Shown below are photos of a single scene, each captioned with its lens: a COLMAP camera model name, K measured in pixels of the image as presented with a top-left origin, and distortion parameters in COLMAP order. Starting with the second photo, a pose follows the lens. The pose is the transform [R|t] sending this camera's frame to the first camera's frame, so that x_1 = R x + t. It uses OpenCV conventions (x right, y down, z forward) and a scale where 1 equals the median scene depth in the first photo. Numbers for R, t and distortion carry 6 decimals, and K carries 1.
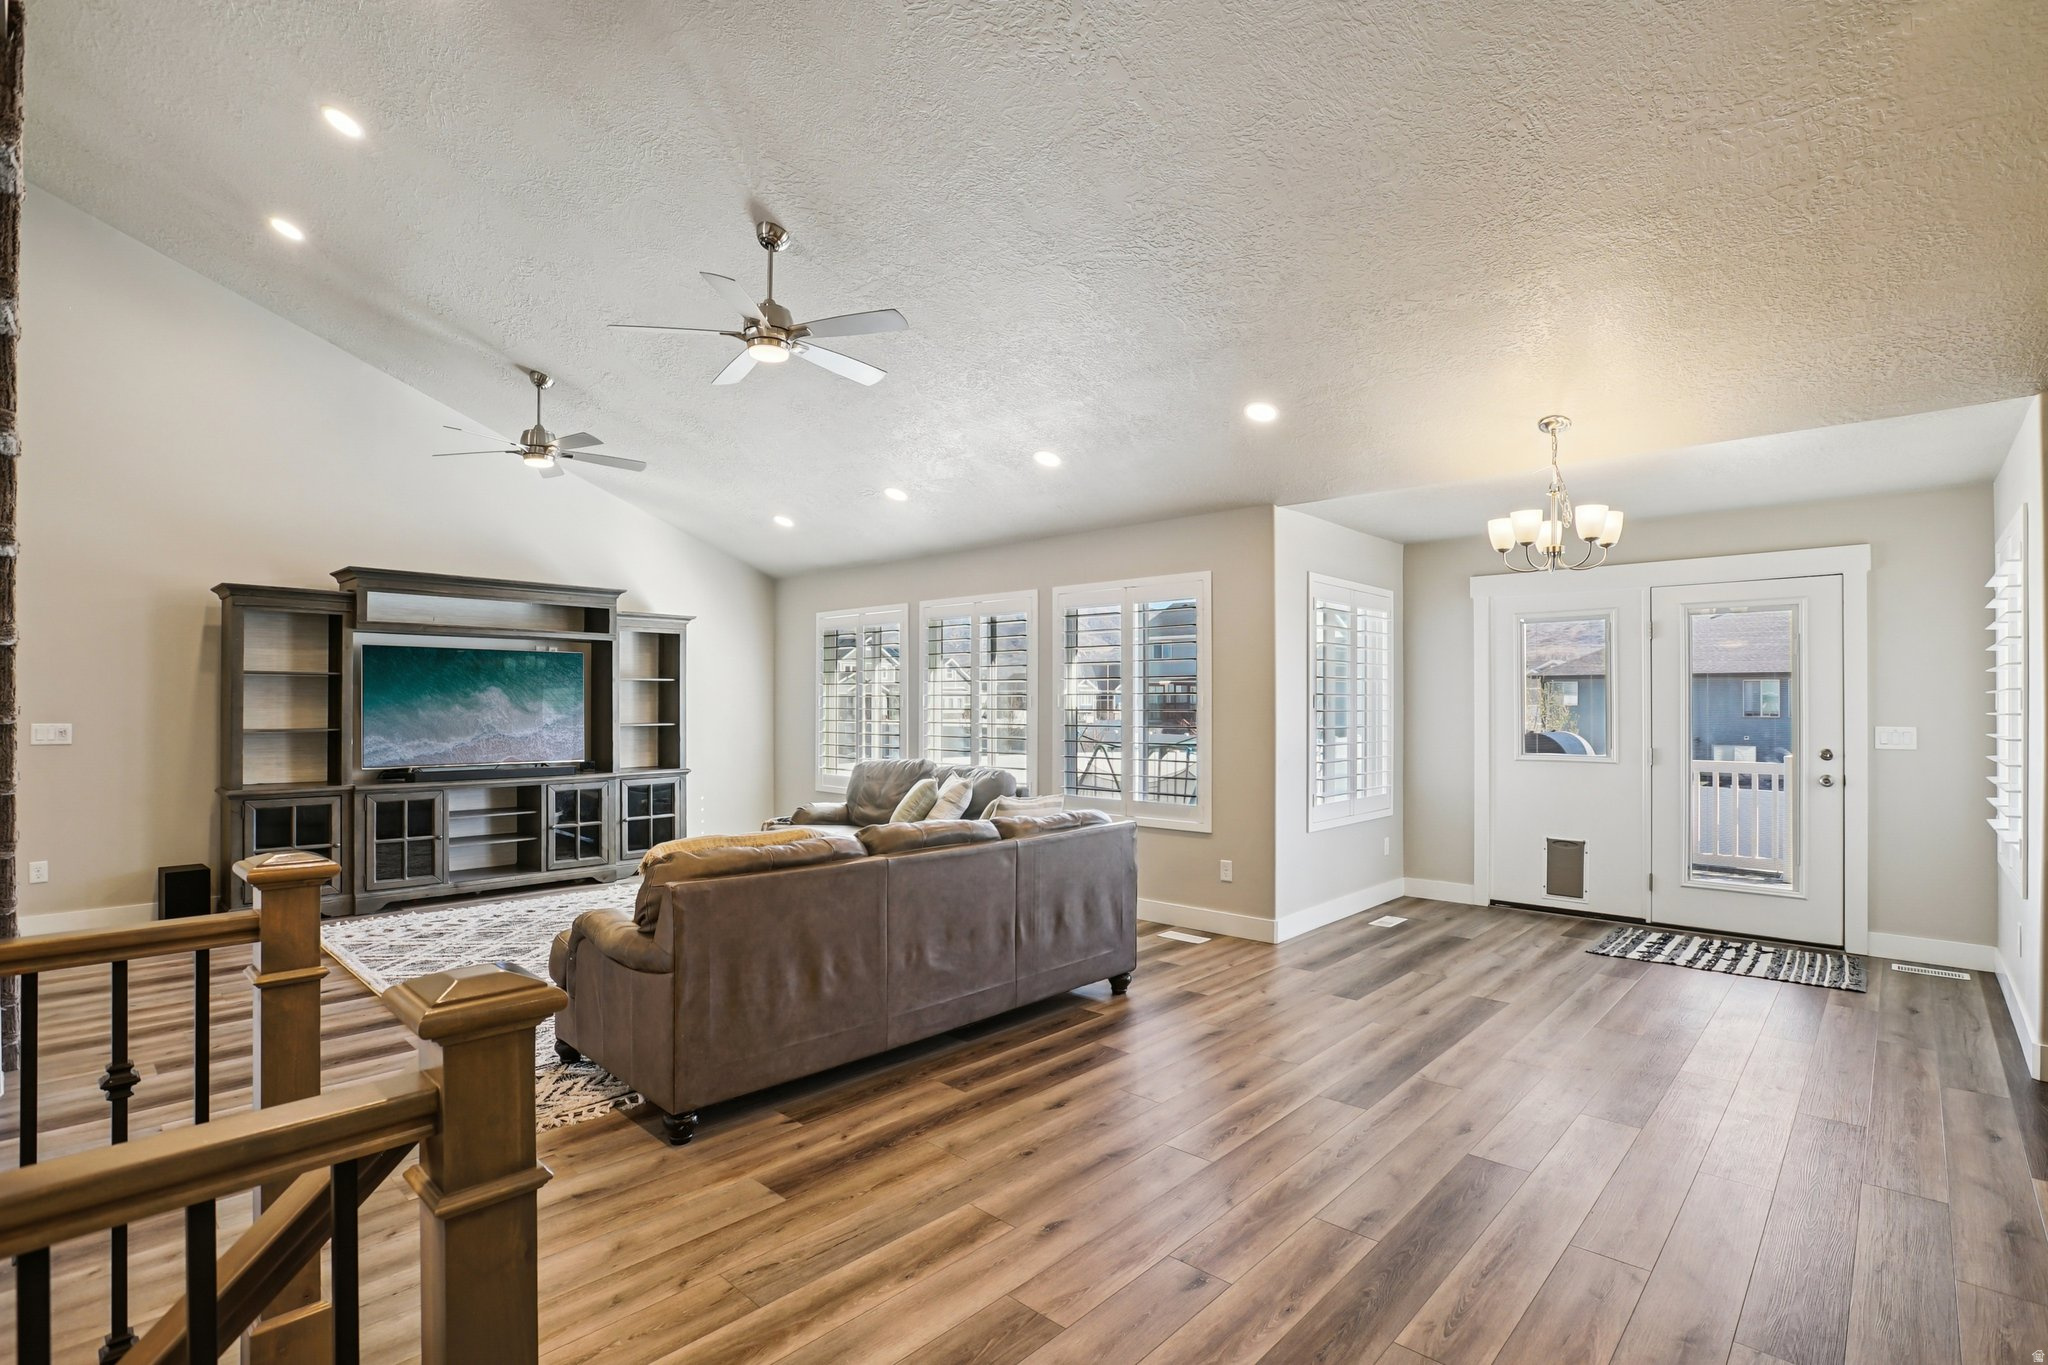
lens RADIAL K [[950.8, 0, 1046.6], [0, 950.8, 689.6], [0, 0, 1]] dist [-0.058575, 0.028141]
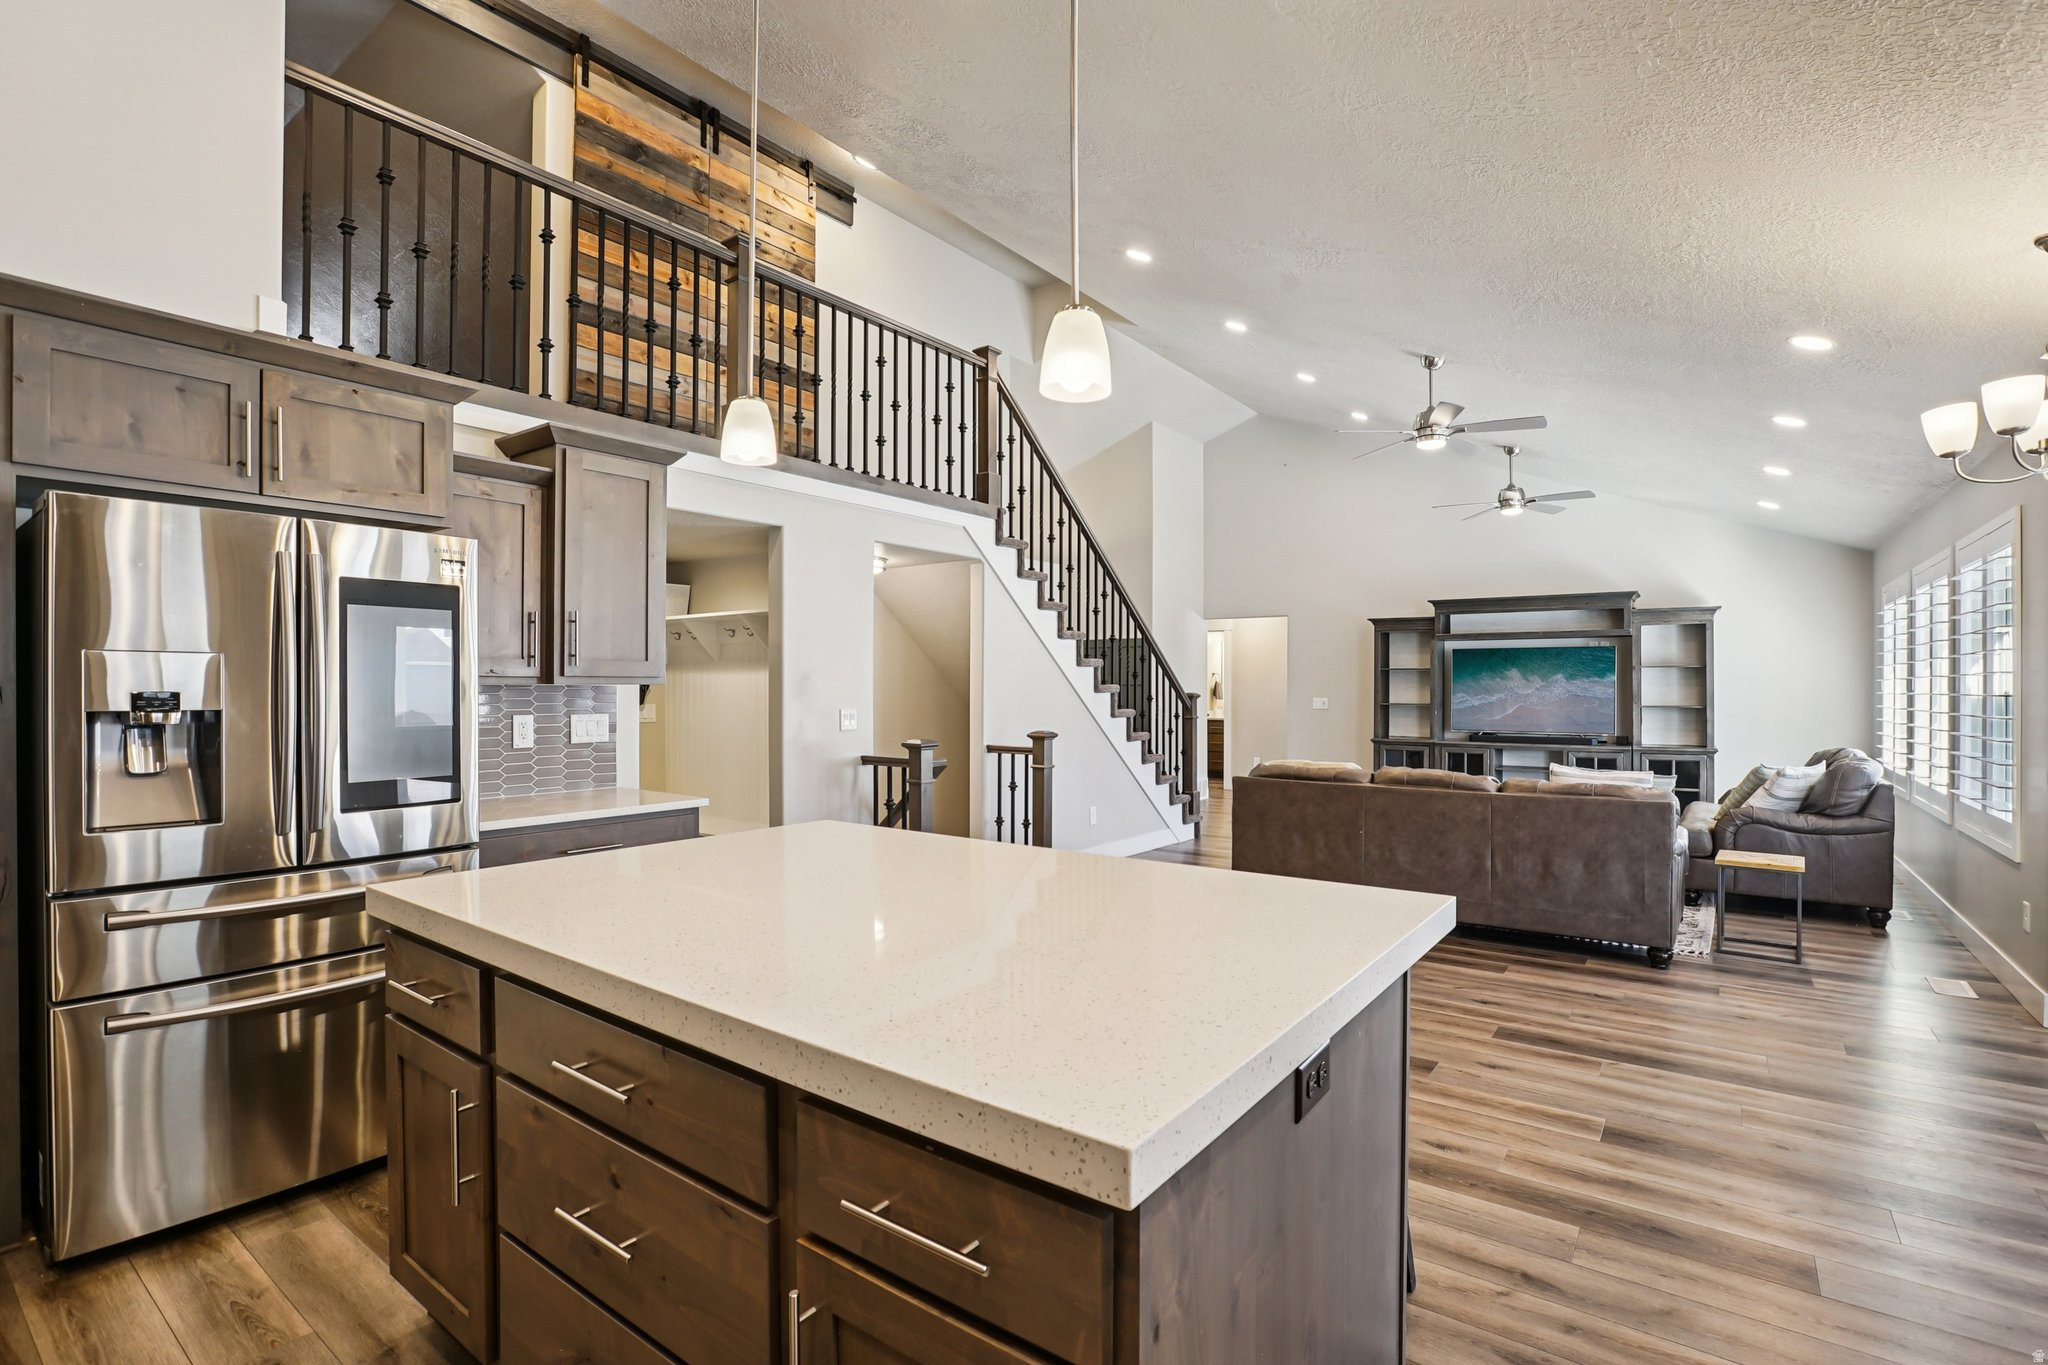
lens RADIAL K [[950.8, 0, 1046.6], [0, 950.8, 689.6], [0, 0, 1]] dist [-0.058575, 0.028141]
pose [[0.109565, 0.000278, -0.993980, 0.788838], [0.013617, 0.999906, 0.001780, 0.006665], [0.993886, -0.013730, 0.109551, 0.186366]]
